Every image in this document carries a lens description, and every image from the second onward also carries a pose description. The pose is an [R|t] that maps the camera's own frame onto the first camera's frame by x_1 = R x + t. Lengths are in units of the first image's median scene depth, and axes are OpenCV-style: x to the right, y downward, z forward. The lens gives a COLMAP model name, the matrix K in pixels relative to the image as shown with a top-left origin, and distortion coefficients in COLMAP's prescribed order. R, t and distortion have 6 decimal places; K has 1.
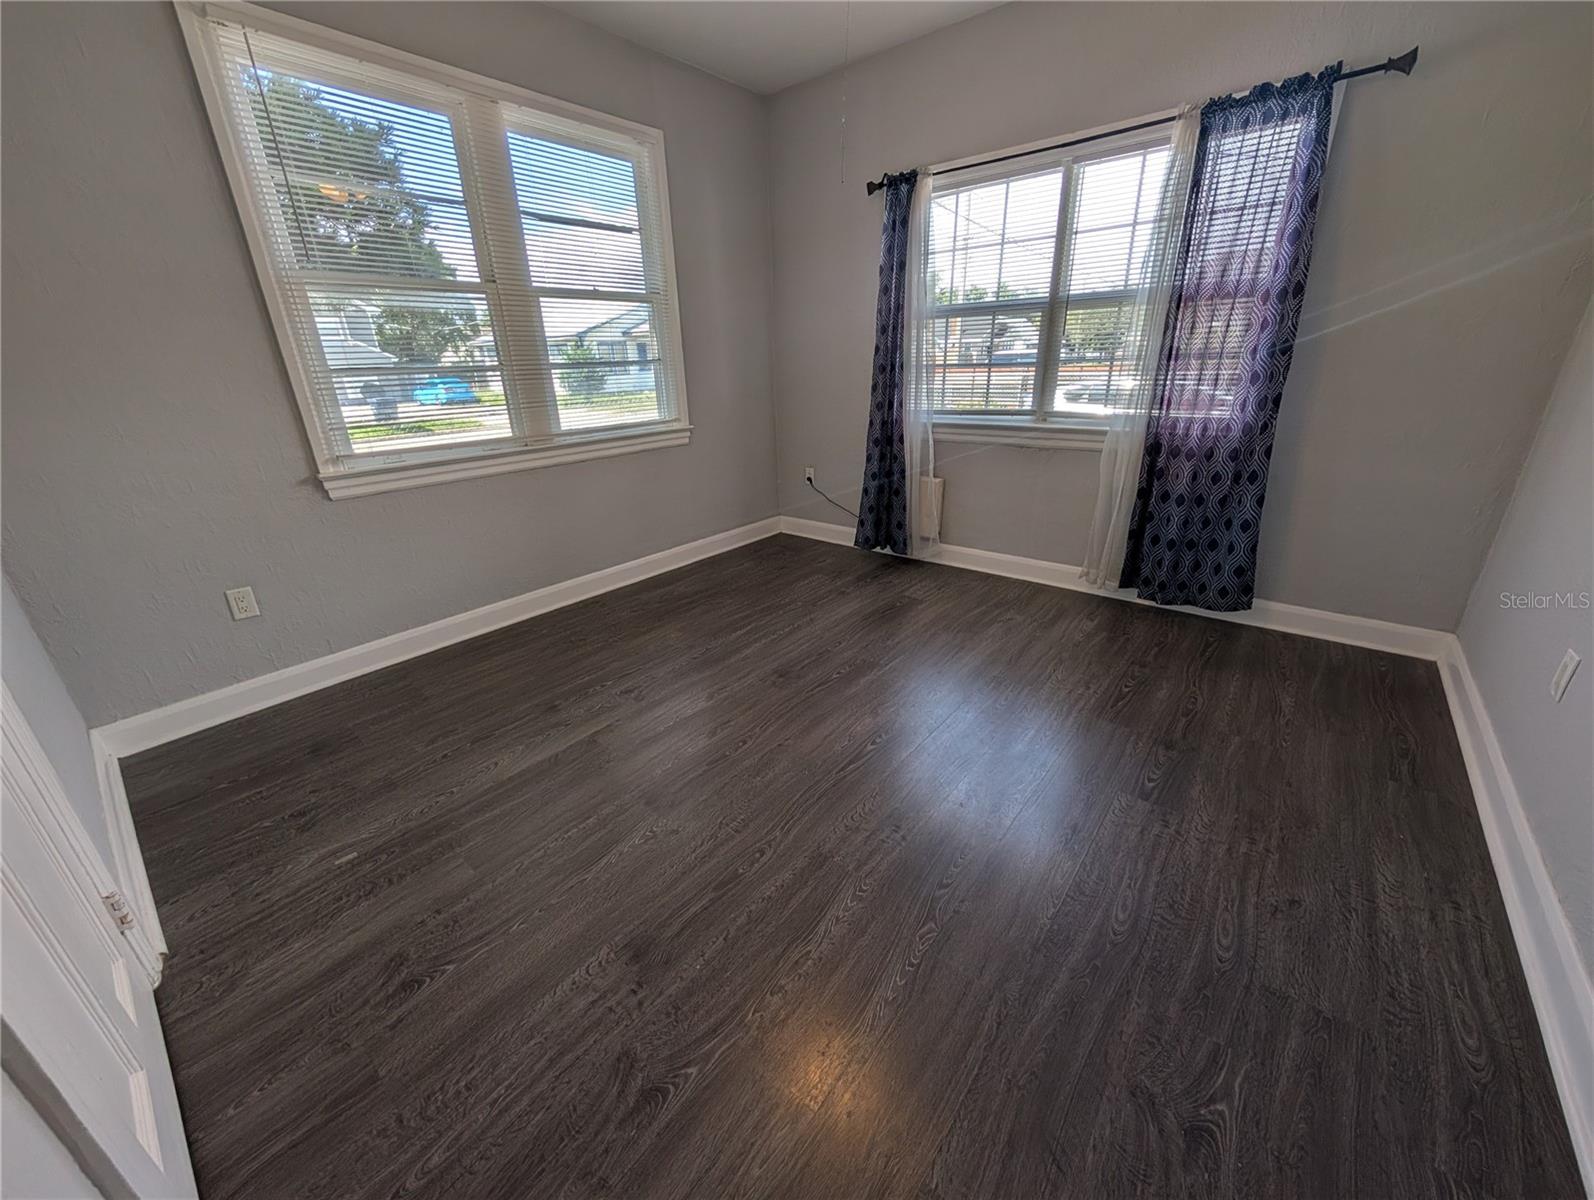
lens RADIAL K [[605.8, 0, 795.9], [0, 605.8, 596.9], [0, 0, 1]] dist [0.001167, 0.000157]
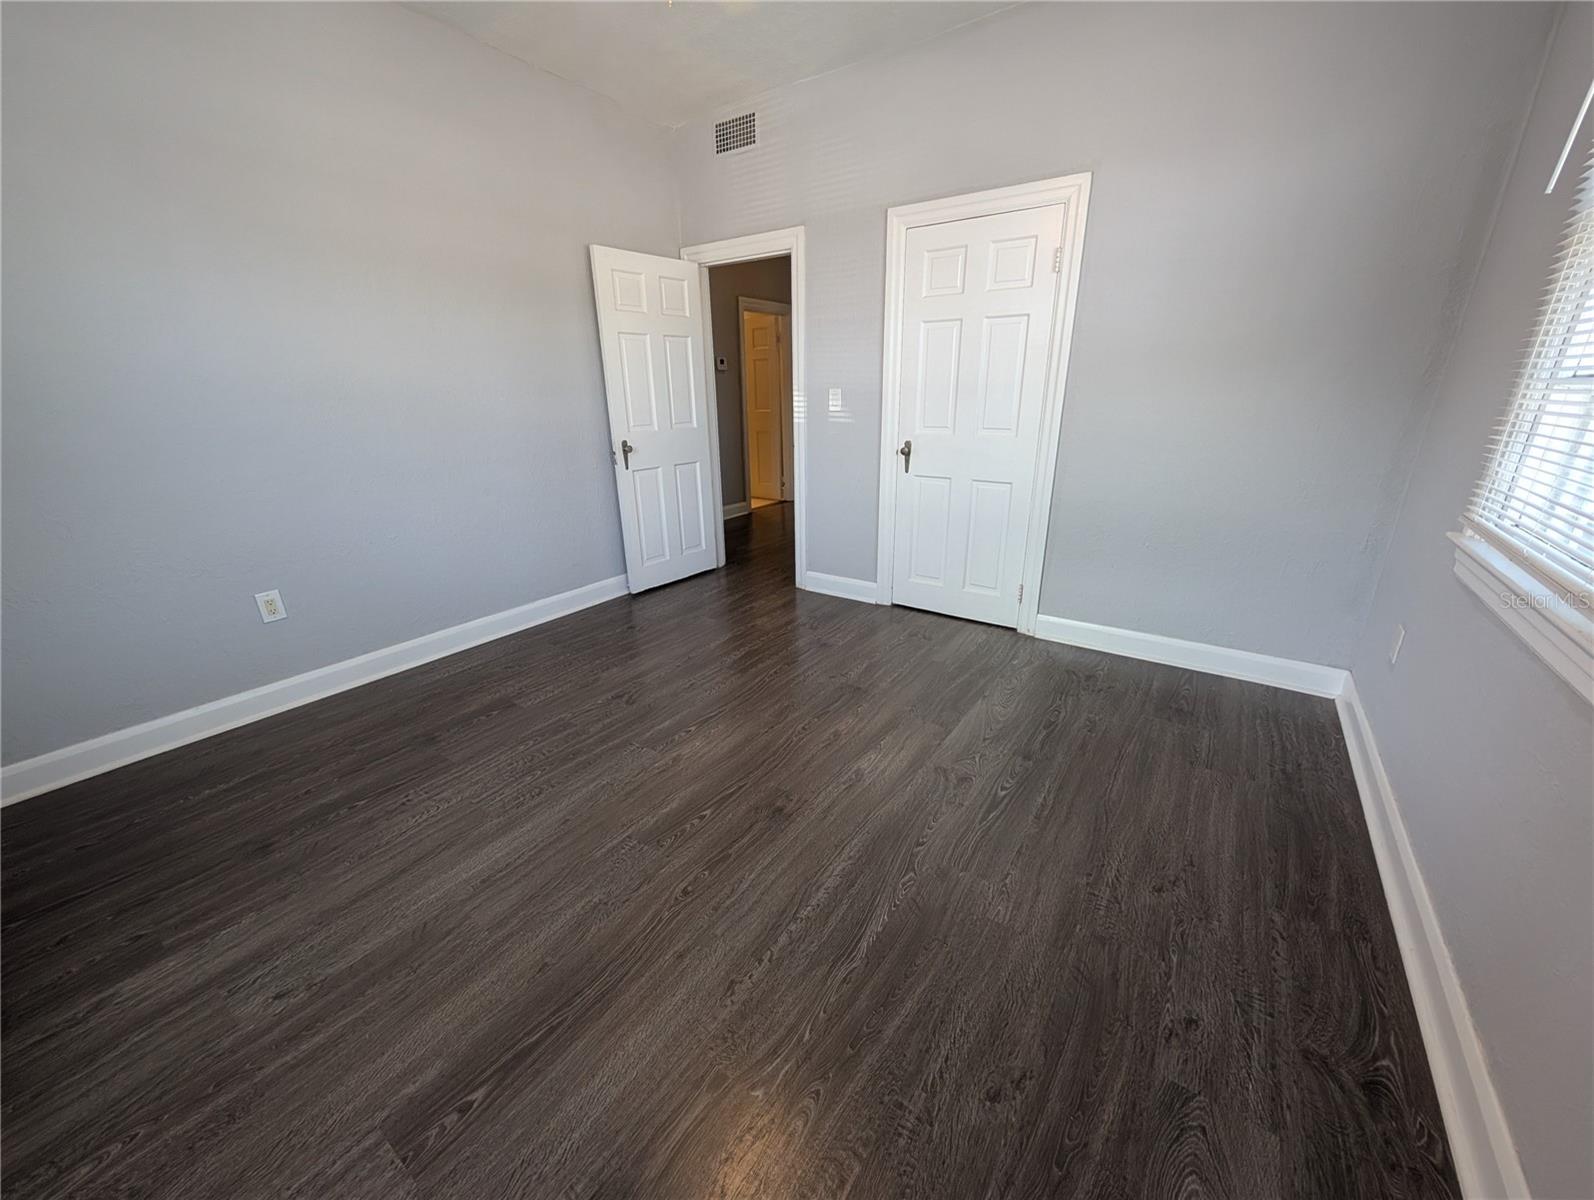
lens RADIAL K [[605.8, 0, 795.9], [0, 605.8, 596.9], [0, 0, 1]] dist [0.001167, 0.000157]
pose [[-0.995914, 0.067664, -0.059803, -0.016982], [0.012363, 0.758170, 0.651940, -0.562623], [0.089454, 0.648537, -0.755908, 1.414469]]
